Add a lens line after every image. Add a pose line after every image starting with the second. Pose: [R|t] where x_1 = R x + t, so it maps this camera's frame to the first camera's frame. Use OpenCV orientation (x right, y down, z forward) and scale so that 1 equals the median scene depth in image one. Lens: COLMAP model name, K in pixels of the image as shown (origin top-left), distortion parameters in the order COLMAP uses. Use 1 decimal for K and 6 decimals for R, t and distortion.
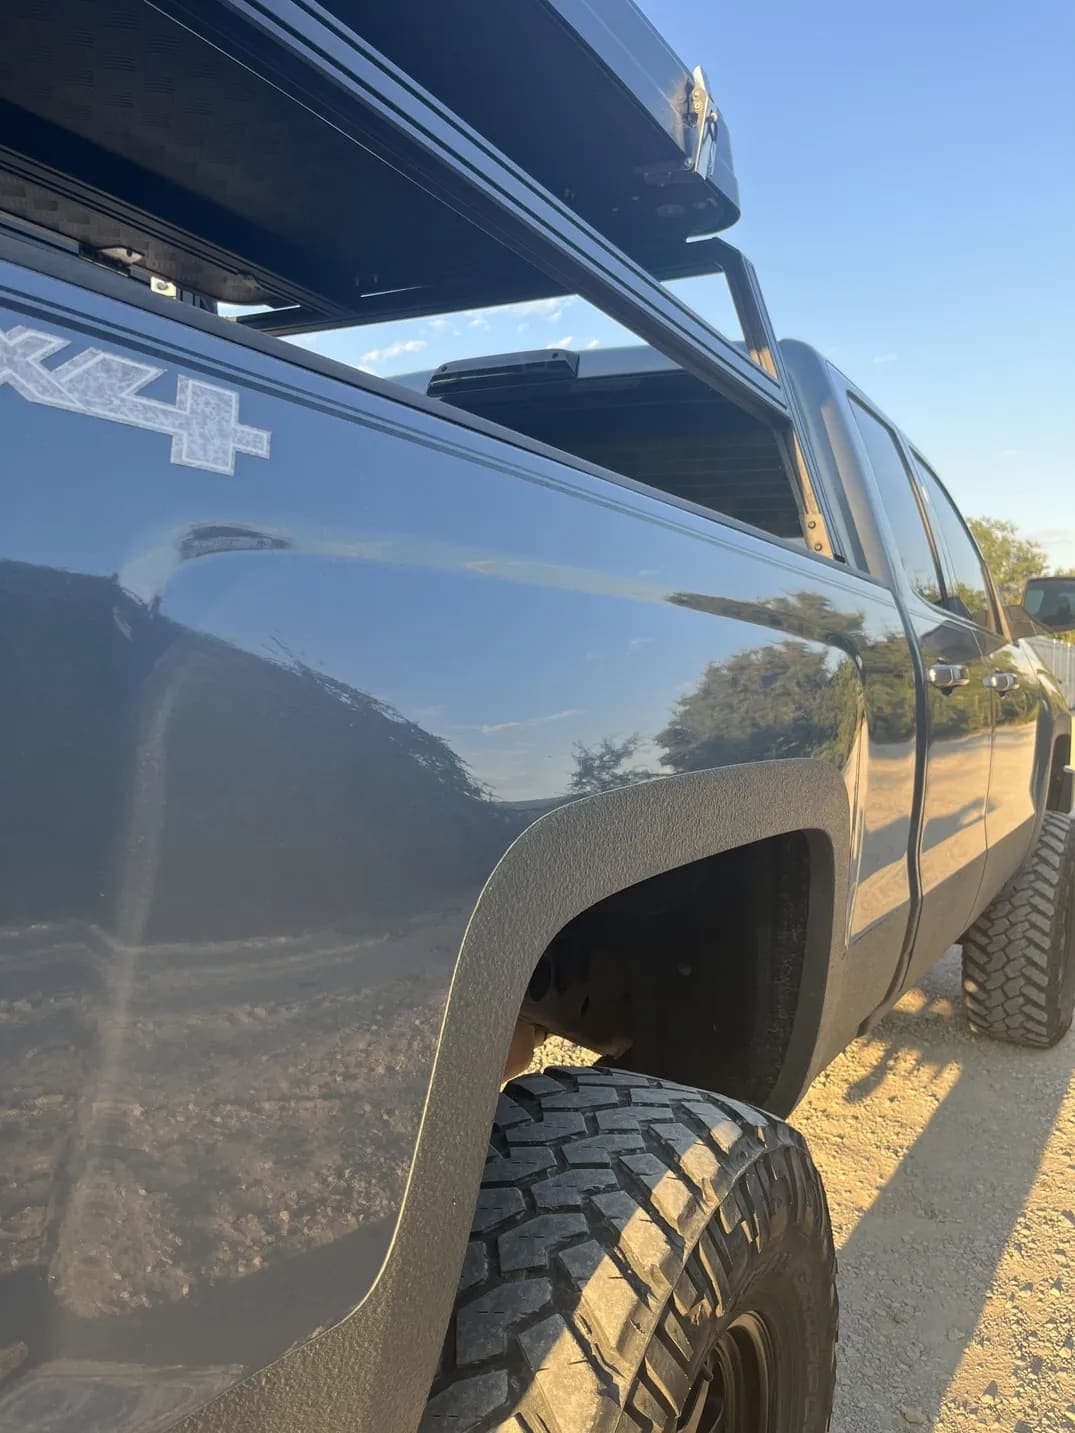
lens RADIAL K [[1087.8, 0, 537.6], [0, 1087.8, 719.0], [0, 0, 1]] dist [0.055733, -0.081643]
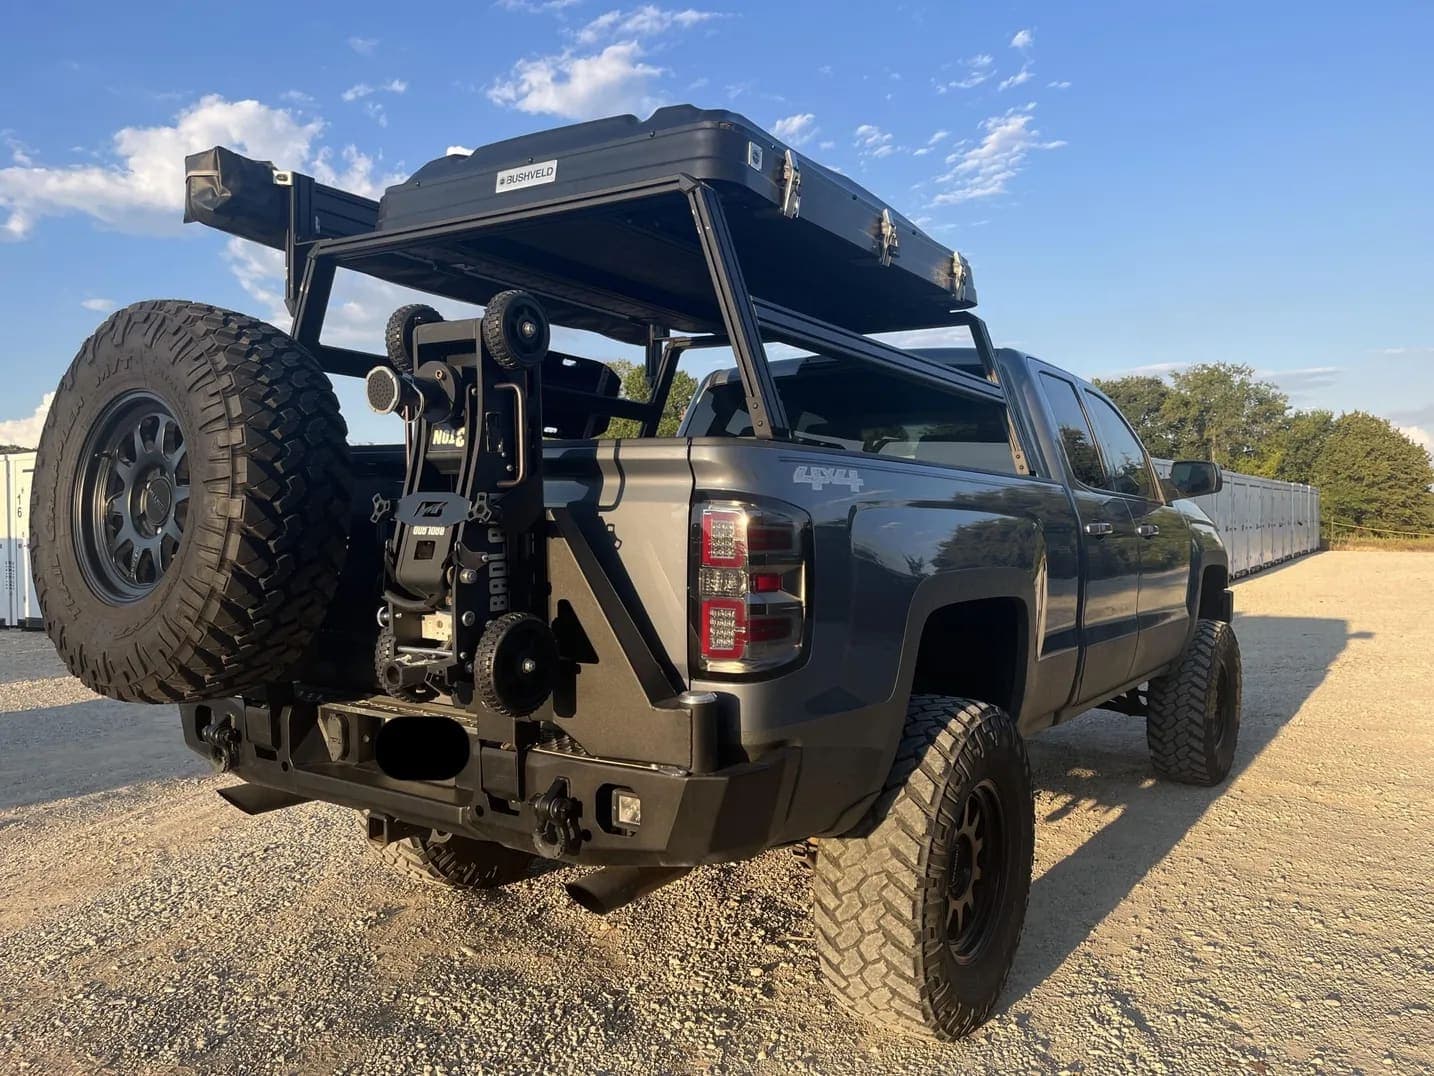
lens RADIAL K [[1088.6, 0, 703.1], [0, 1088.6, 539.4], [0, 0, 1]] dist [0.055733, -0.081643]
pose [[0.997507, -0.022504, -0.066877, -0.116345], [0.020573, 0.999355, -0.029422, 0.013074], [0.067496, 0.027973, 0.997327, -0.621123]]
